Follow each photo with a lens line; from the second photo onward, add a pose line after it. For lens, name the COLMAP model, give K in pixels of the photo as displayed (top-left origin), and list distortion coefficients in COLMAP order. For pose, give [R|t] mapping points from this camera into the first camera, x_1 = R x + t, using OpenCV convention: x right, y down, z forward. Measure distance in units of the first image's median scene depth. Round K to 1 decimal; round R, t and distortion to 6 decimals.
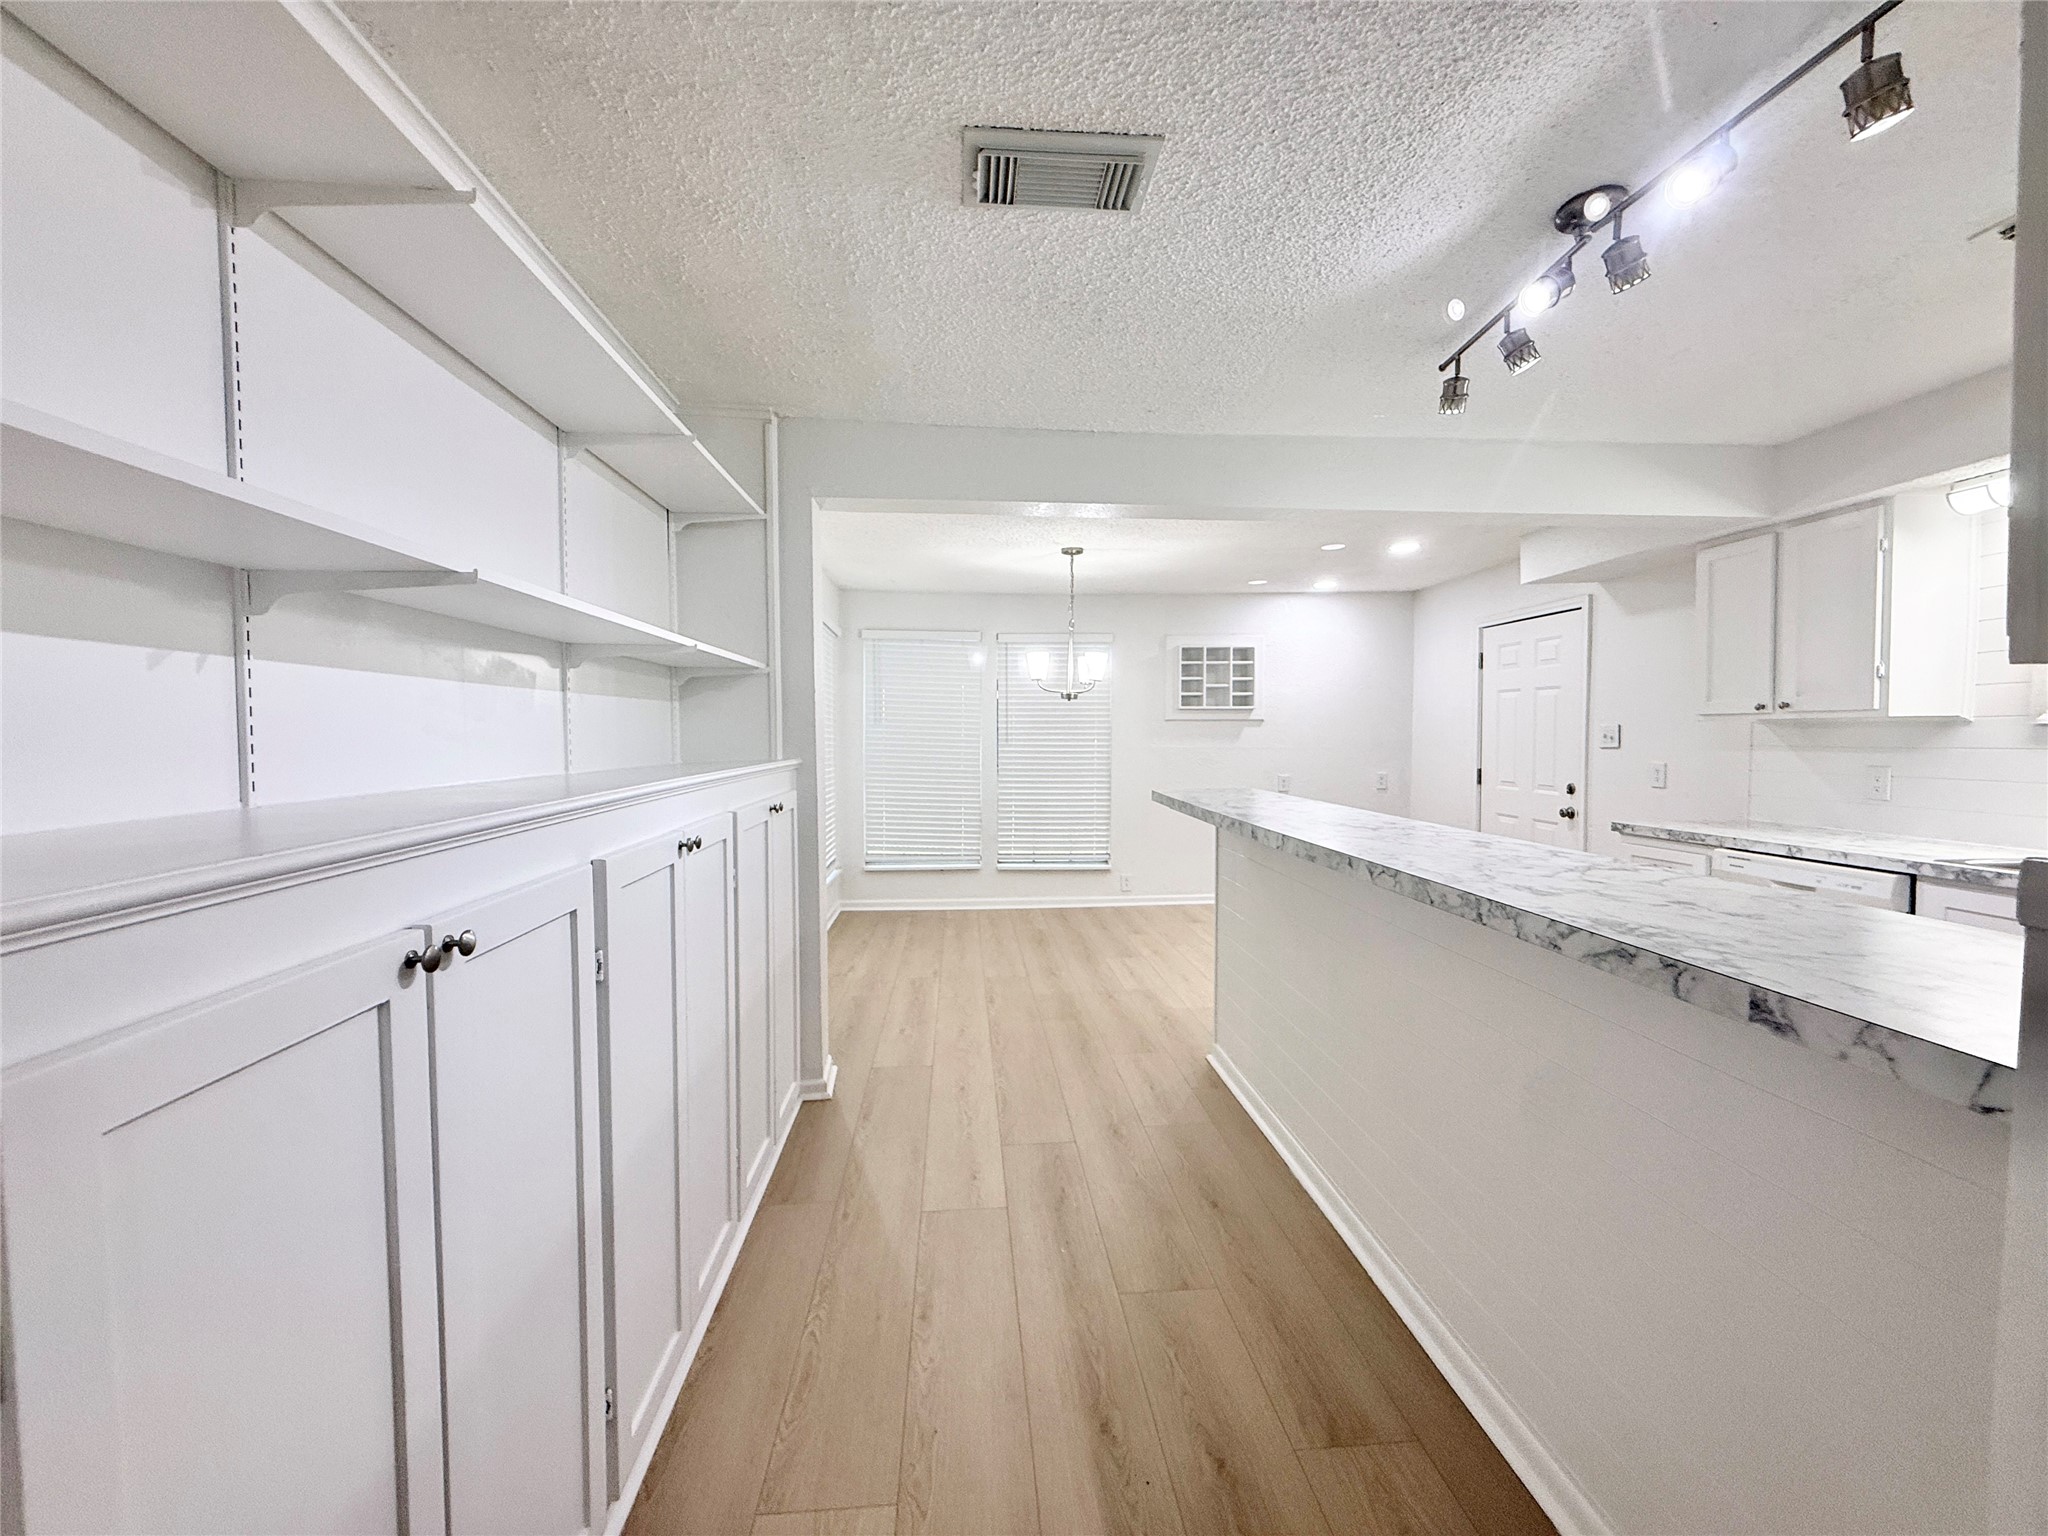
lens RADIAL K [[816.9, 0, 1016.8], [0, 816.9, 756.5], [0, 0, 1]] dist [-0.000053, 0.000178]
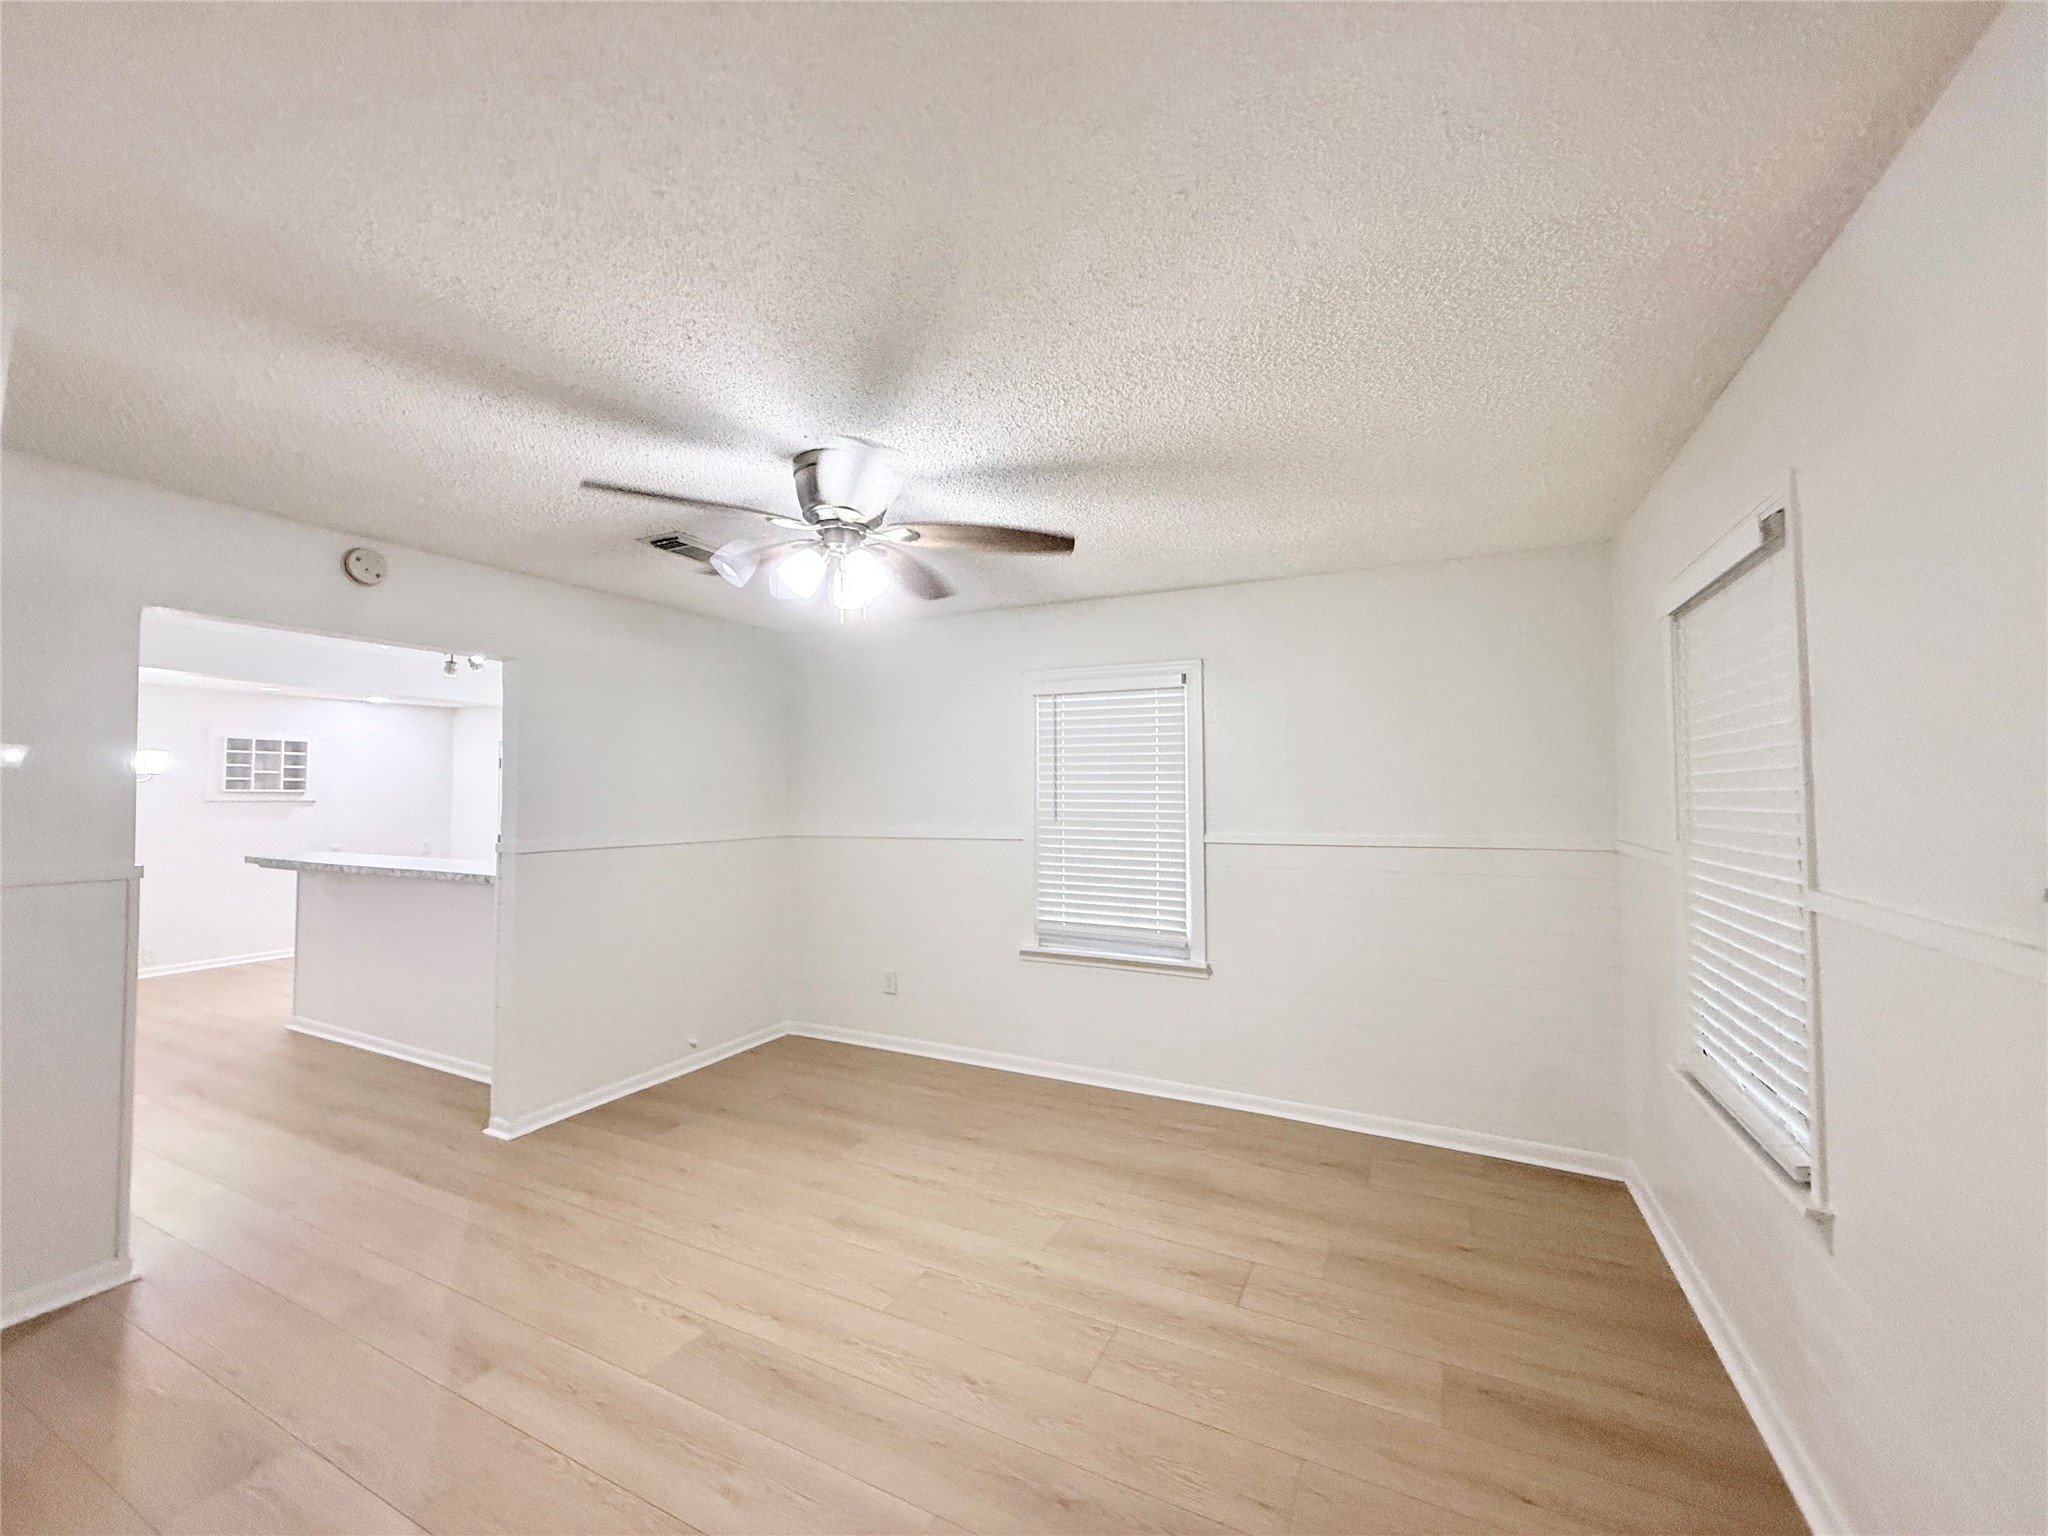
lens RADIAL K [[816.9, 0, 1020.2], [0, 816.9, 761.5], [0, 0, 1]] dist [-0.000053, 0.000178]
pose [[0.513669, 0.040685, 0.857023, -0.362935], [0.026779, 0.997628, -0.063410, 0.004500], [-0.857571, 0.055521, 0.511361, -0.946085]]
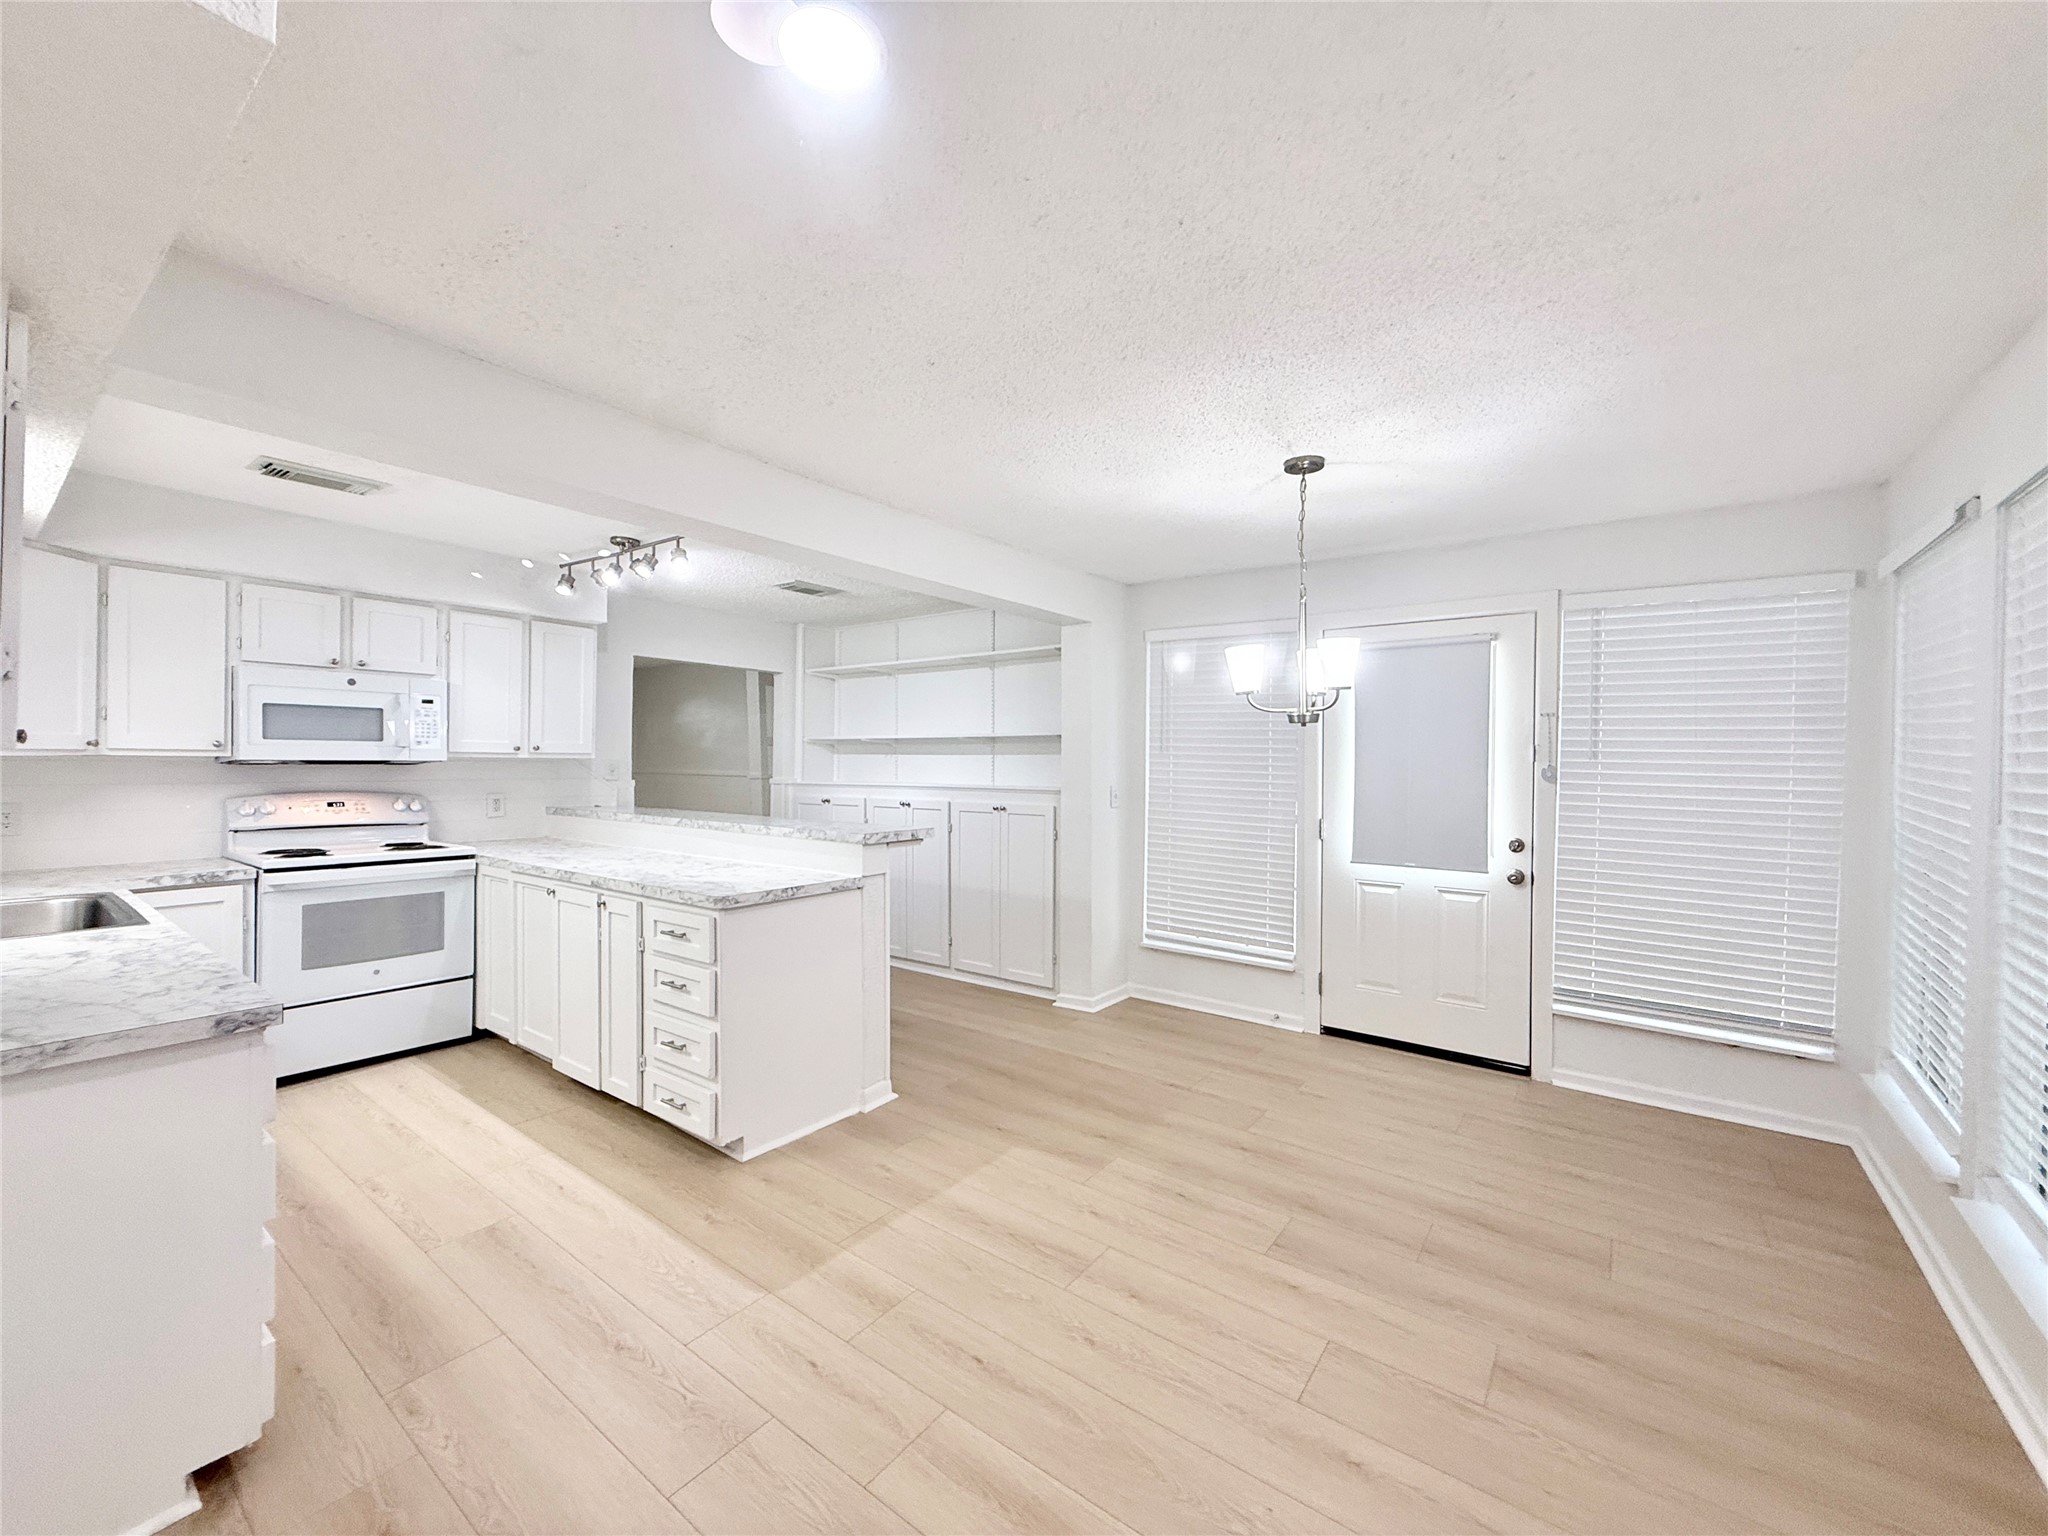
lens RADIAL K [[816.9, 0, 1023.9], [0, 816.9, 758.7], [0, 0, 1]] dist [-0.000053, 0.000178]
pose [[-0.647931, -0.004320, -0.761687, 0.814656], [-0.027396, 0.999469, 0.017636, -0.066060], [0.761207, 0.032294, -0.647705, 1.583864]]
